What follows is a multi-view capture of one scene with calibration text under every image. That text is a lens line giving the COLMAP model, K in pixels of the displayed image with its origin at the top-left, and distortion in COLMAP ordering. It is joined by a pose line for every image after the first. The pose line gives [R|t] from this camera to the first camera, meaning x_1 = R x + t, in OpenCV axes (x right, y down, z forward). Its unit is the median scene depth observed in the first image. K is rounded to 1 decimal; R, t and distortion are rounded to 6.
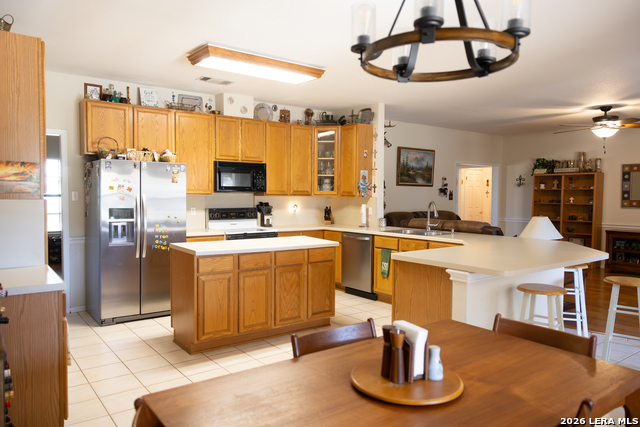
lens RADIAL K [[457.6, 0, 319.6], [0, 457.6, 211.8], [0, 0, 1]] dist [0.008153, 0.000188]
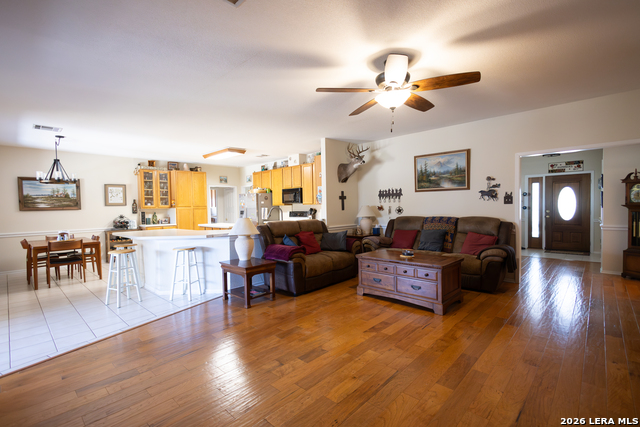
lens RADIAL K [[295.6, 0, 322.9], [0, 295.6, 213.5], [0, 0, 1]] dist [0.008068, -0.000448]
pose [[0.167585, 0.012072, -0.985784, 1.039620], [-0.018186, 0.999793, 0.009152, -0.011261], [0.985690, 0.016394, 0.167770, 0.840291]]
